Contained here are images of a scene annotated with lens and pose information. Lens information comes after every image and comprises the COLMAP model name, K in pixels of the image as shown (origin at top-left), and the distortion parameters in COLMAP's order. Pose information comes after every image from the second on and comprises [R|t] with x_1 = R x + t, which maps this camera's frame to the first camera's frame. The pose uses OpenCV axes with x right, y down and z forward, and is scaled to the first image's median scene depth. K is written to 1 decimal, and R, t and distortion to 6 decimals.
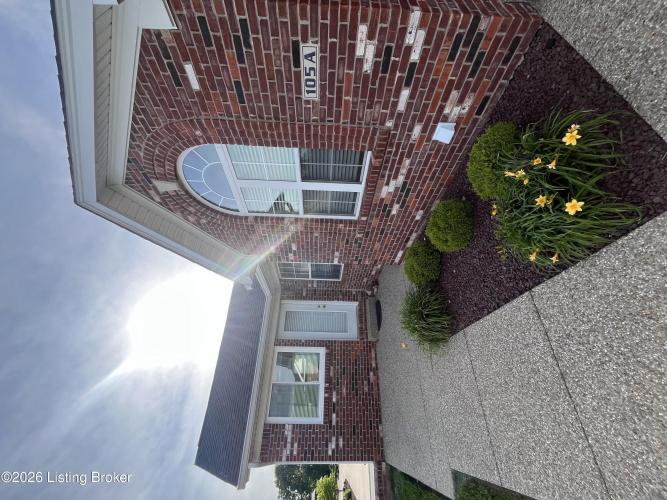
lens RADIAL K [[272.3, 0, 333.5], [0, 272.3, 250.0], [0, 0, 1]] dist [-0.000227, 0.000067]
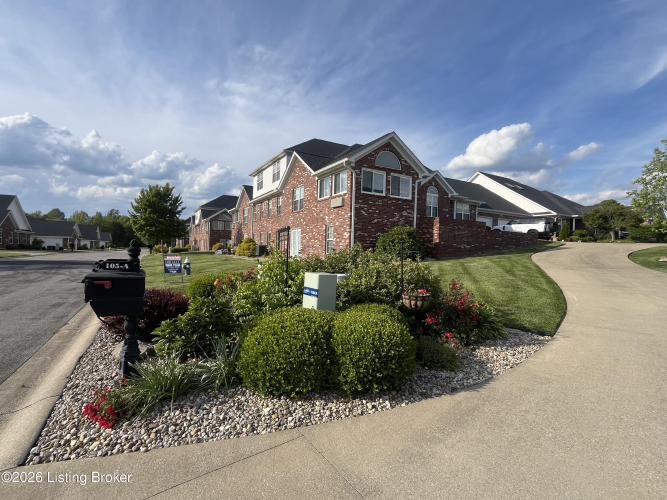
lens RADIAL K [[317.4, 0, 333.5], [0, 317.4, 250.0], [0, 0, 1]] dist [0.013185, -0.000049]
pose [[0.012360, 0.999302, 0.035256, 0.326435], [-0.019404, 0.035492, -0.999182, 3.920990], [-0.999735, 0.011666, 0.019829, 1.764009]]
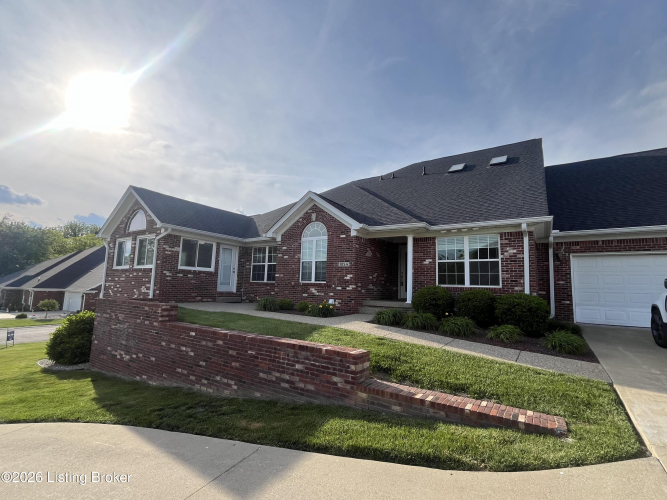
lens RADIAL K [[315.4, 0, 333.5], [0, 315.4, 250.0], [0, 0, 1]] dist [0.000925, 0.000285]
pose [[0.014407, 0.989882, -0.141157, 0.145203], [-0.909311, -0.045745, -0.413596, 0.579818], [-0.415869, 0.134314, 0.899451, -1.274027]]
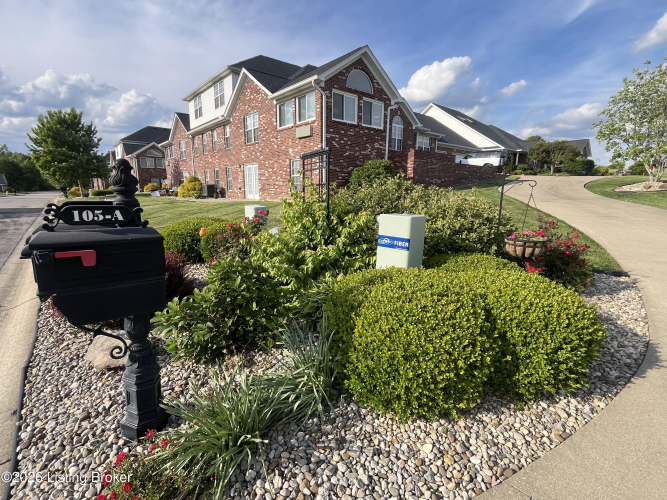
lens RADIAL K [[315.4, 0, 333.5], [0, 315.4, 250.0], [0, 0, 1]] dist [0.000925, 0.000285]
pose [[0.026515, 0.973245, 0.228234, 0.344747], [0.162834, 0.221060, -0.961570, 3.656491], [-0.986297, 0.062661, -0.152616, 1.993953]]
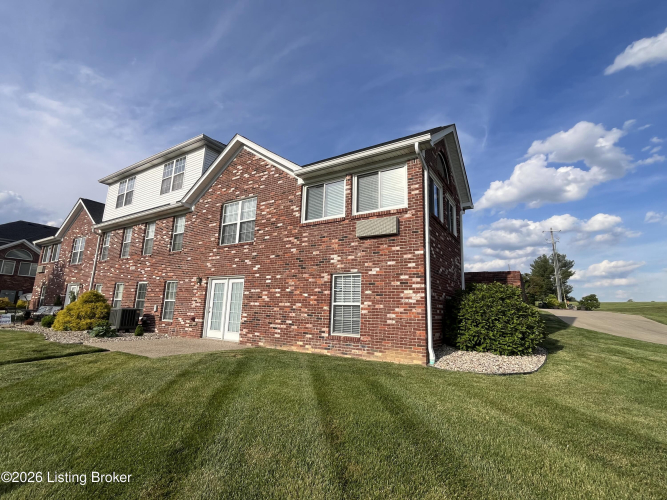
lens RADIAL K [[315.4, 0, 333.5], [0, 315.4, 250.0], [0, 0, 1]] dist [0.000925, 0.000285]
pose [[-0.015194, 0.989507, -0.143681, 0.296938], [0.442380, -0.122215, -0.888461, 2.125911], [-0.896699, -0.077061, -0.435881, 2.555231]]
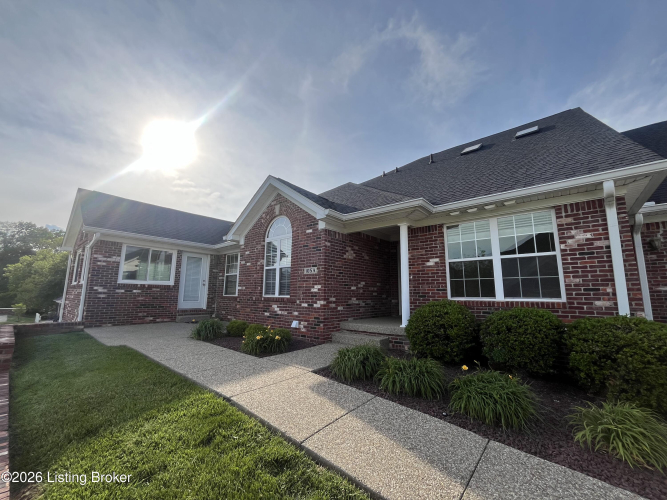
lens RADIAL K [[272.3, 0, 333.5], [0, 272.3, 250.0], [0, 0, 1]] dist [-0.000227, 0.000067]
pose [[0.035500, 0.982175, -0.184586, 0.095021], [-0.950323, -0.023975, -0.310341, 0.012586], [-0.309234, 0.186433, 0.932532, -0.713100]]
